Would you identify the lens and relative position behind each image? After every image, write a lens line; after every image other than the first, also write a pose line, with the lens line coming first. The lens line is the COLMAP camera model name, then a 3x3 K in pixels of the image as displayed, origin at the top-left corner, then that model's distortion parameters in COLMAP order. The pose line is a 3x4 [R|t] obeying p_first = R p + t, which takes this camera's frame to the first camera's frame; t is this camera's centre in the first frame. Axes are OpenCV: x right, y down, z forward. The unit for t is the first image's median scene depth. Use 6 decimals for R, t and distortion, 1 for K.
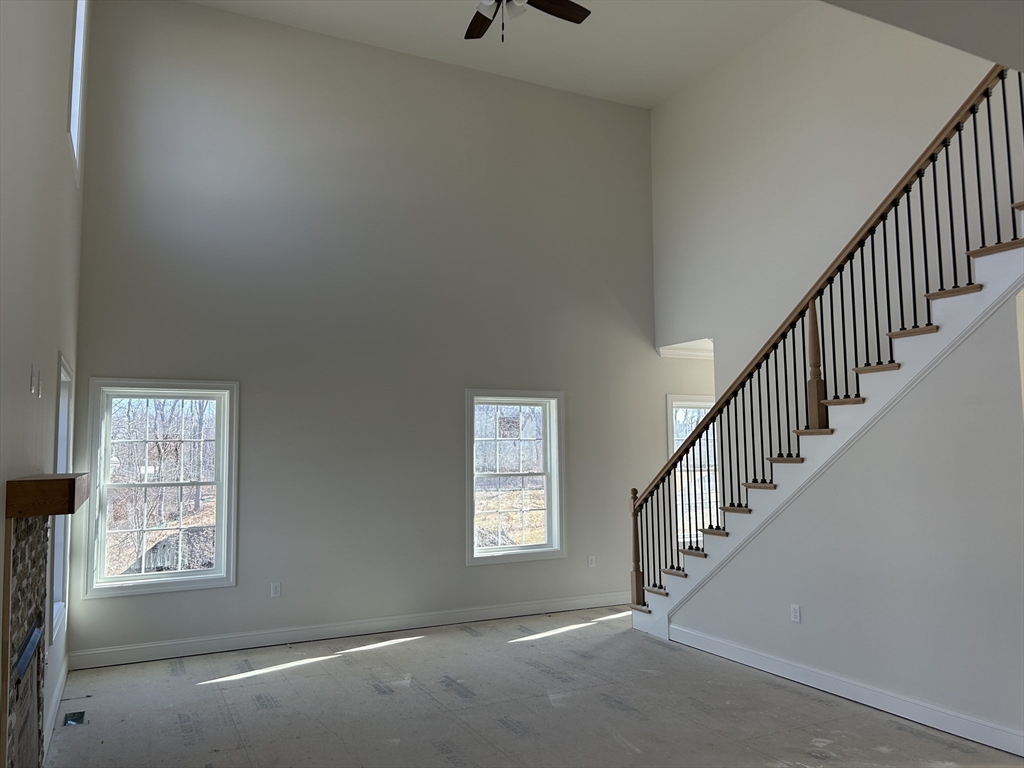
lens RADIAL K [[769.8, 0, 512.5], [0, 769.8, 388.2], [0, 0, 1]] dist [0.039485, -0.057991]
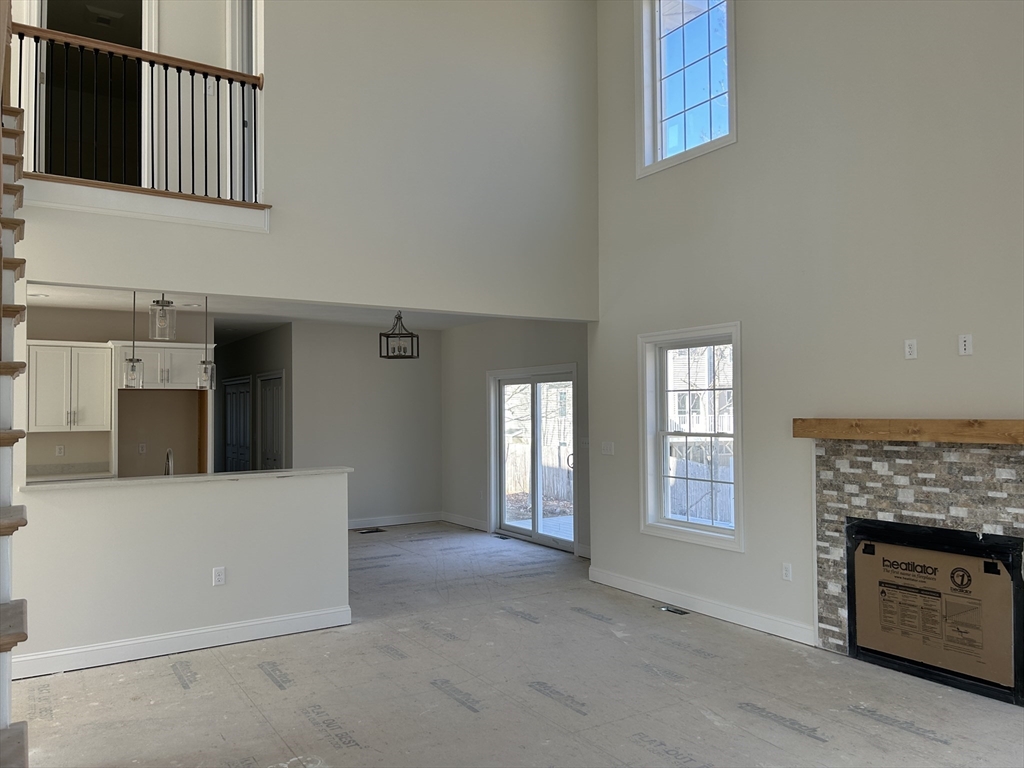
lens RADIAL K [[759.8, 0, 512.0], [0, 759.8, 384.0], [0, 0, 1]] dist [-0.002201, -0.000988]
pose [[-0.994132, 0.016549, -0.106902, 0.126624], [0.029232, 0.992560, -0.118195, 0.100137], [0.104151, -0.120626, -0.987219, 1.179656]]
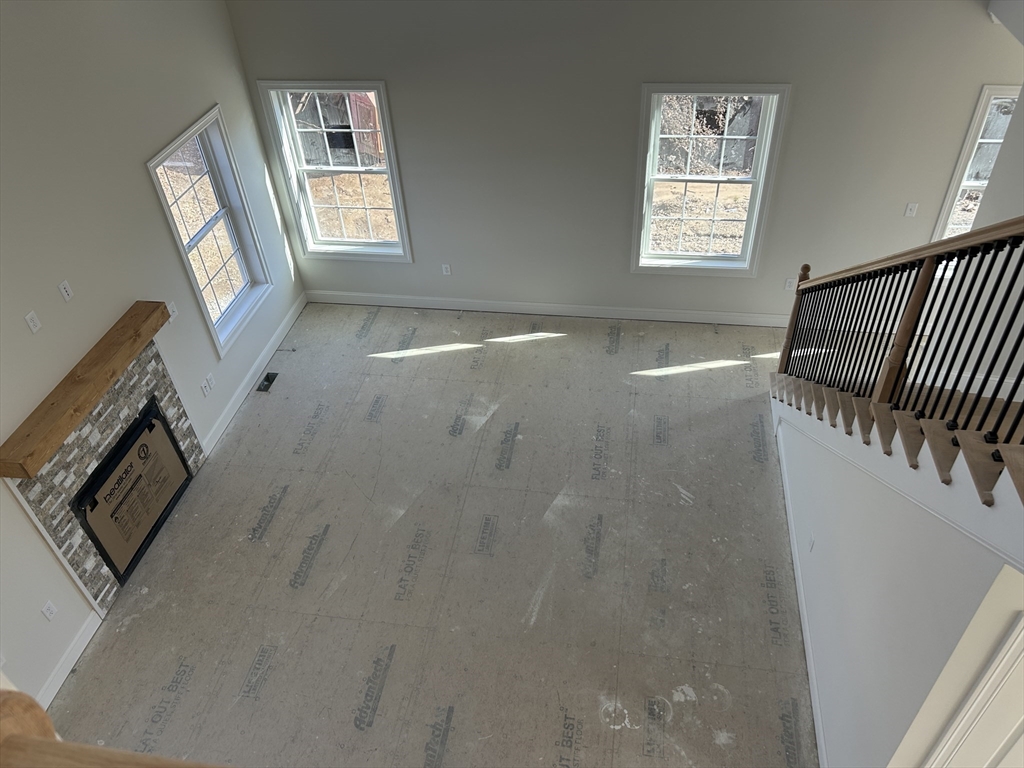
lens RADIAL K [[763.8, 0, 512.0], [0, 763.8, 384.0], [0, 0, 1]] dist [0.046304, -0.071613]
pose [[0.812061, 0.355612, -0.462706, 0.359429], [0.089380, 0.707740, 0.700797, -0.407533], [0.576688, -0.610446, 0.542943, 0.359284]]
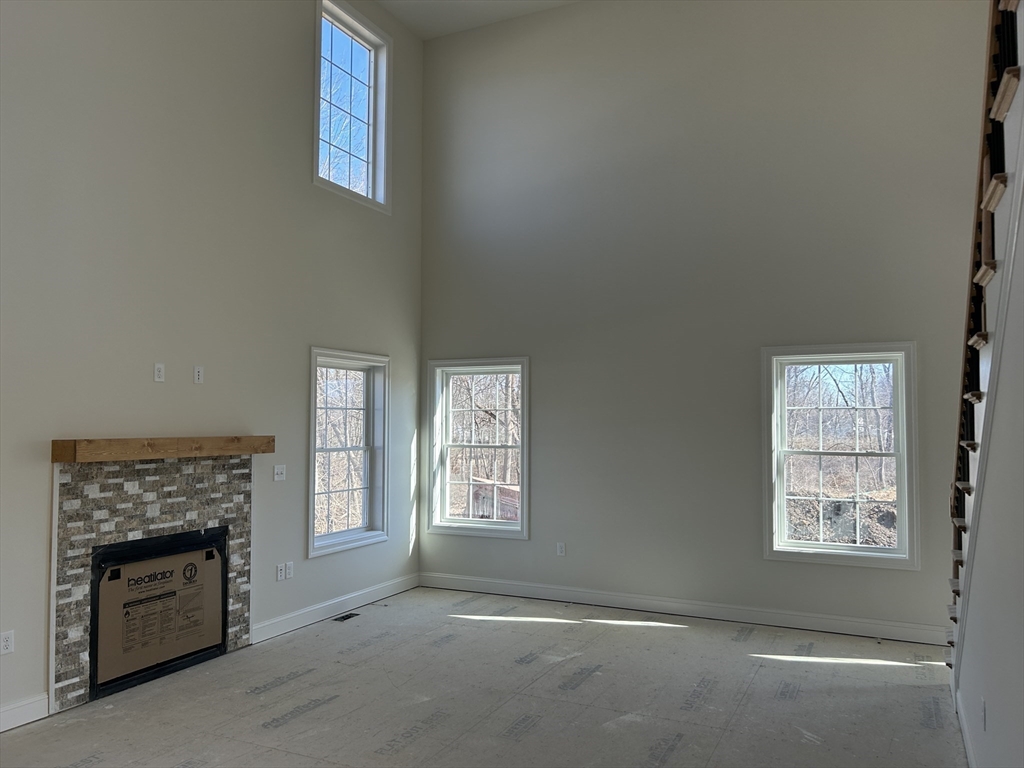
lens RADIAL K [[769.8, 0, 512.5], [0, 769.8, 388.2], [0, 0, 1]] dist [0.039485, -0.057991]
pose [[0.612704, -0.019130, -0.790081, 0.509599], [0.056485, 0.998210, 0.019634, 0.015121], [0.788291, -0.056658, 0.612688, 0.321096]]
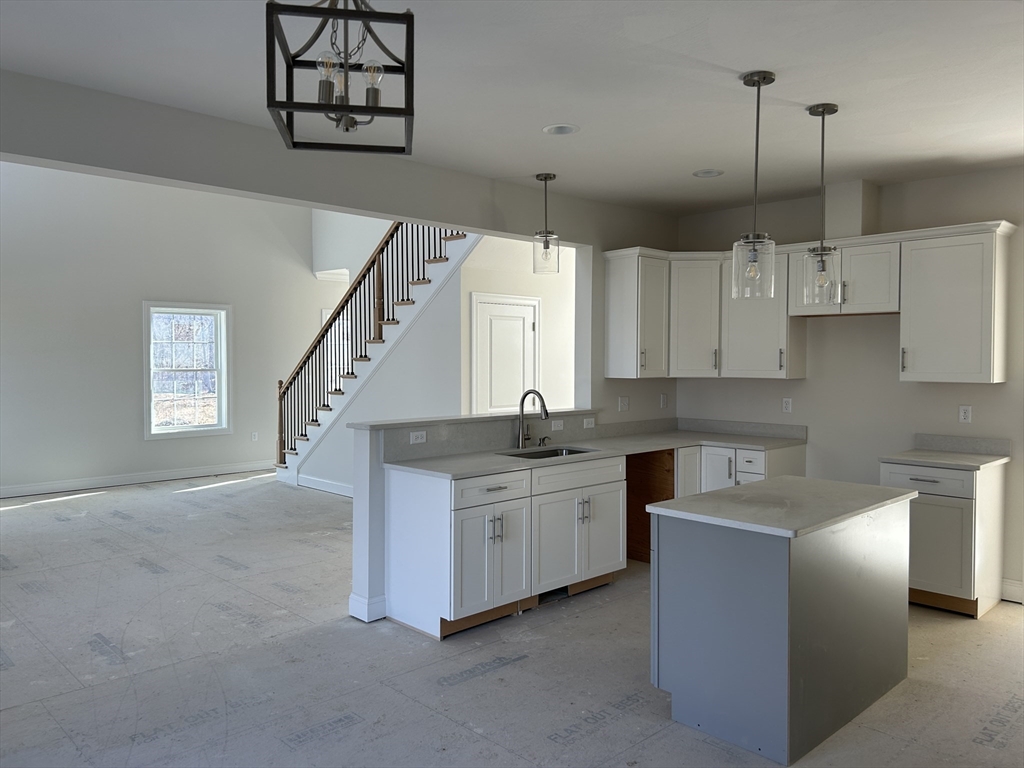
lens RADIAL K [[769.8, 0, 512.5], [0, 769.8, 388.2], [0, 0, 1]] dist [0.039485, -0.057991]
pose [[0.951828, -0.000395, 0.306632, 0.145793], [-0.037961, 0.992155, 0.119114, -0.036070], [-0.304273, -0.125016, 0.944346, -0.445702]]
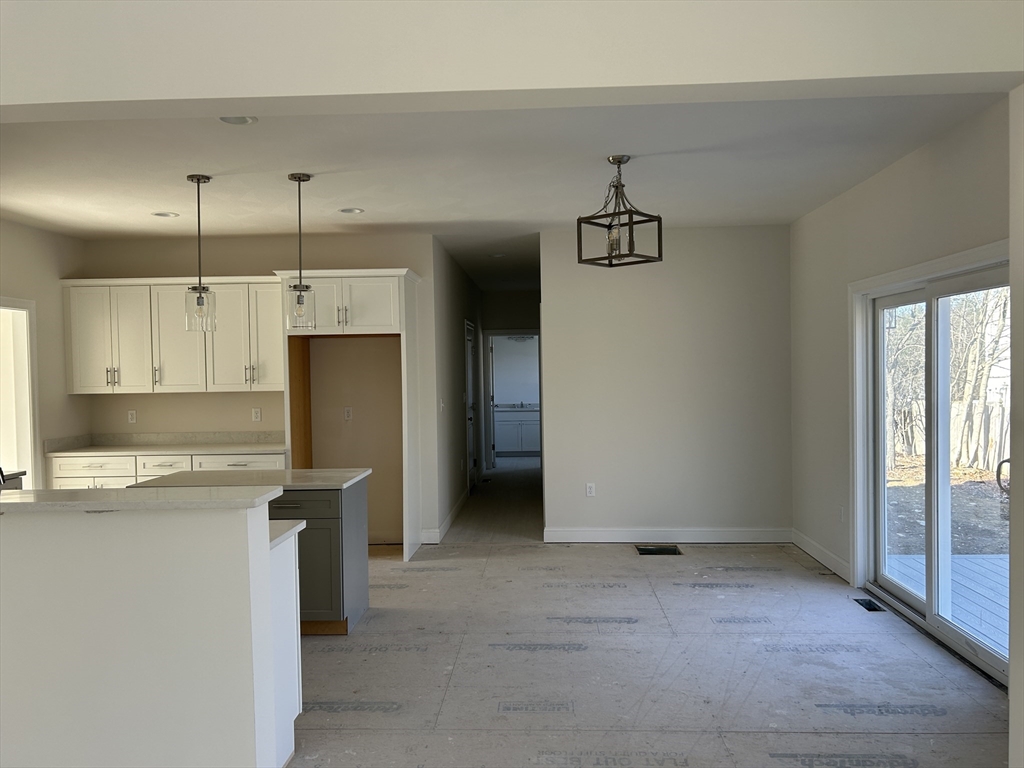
lens RADIAL K [[769.8, 0, 512.5], [0, 769.8, 388.2], [0, 0, 1]] dist [0.039485, -0.057991]
pose [[-0.873439, 0.013239, 0.486753, -0.075187], [-0.015446, 0.998374, -0.054871, 0.052716], [-0.486688, -0.055445, -0.871815, 0.547322]]
